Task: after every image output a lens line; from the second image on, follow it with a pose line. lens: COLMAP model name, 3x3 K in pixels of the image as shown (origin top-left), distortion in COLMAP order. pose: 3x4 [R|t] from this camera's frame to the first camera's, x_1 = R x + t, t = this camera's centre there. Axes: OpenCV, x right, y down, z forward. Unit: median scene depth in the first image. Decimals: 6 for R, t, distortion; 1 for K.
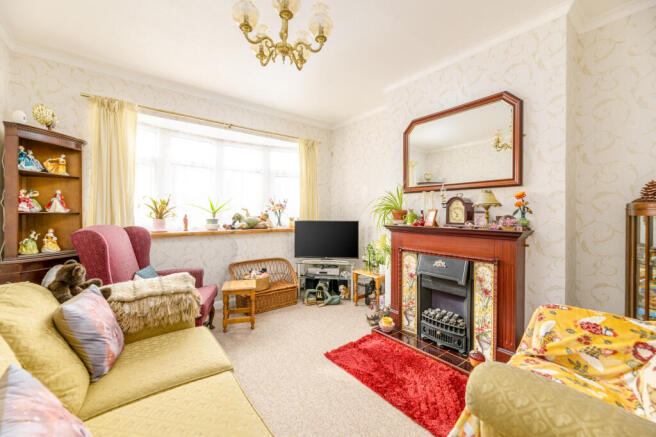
lens RADIAL K [[266.0, 0, 324.9], [0, 266.0, 215.5], [0, 0, 1]] dist [0.000137, 0.000130]
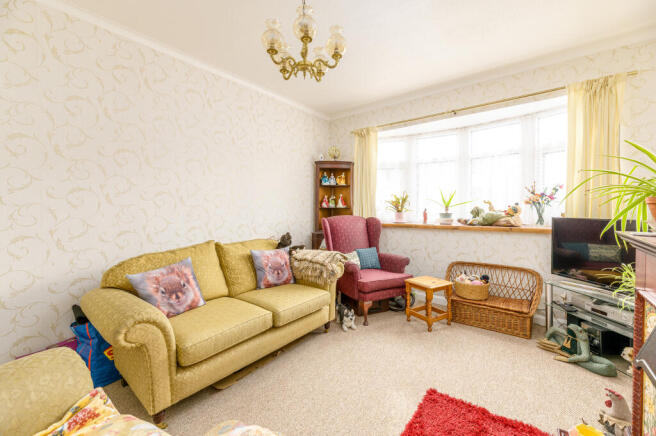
lens RADIAL K [[266.0, 0, 324.9], [0, 266.0, 215.0], [0, 0, 1]] dist [0.000137, 0.000130]
pose [[0.253839, 0.022012, -0.966996, 0.427658], [0.000294, 0.999739, 0.022835, -0.002206], [0.967247, -0.006080, 0.253766, 0.331295]]
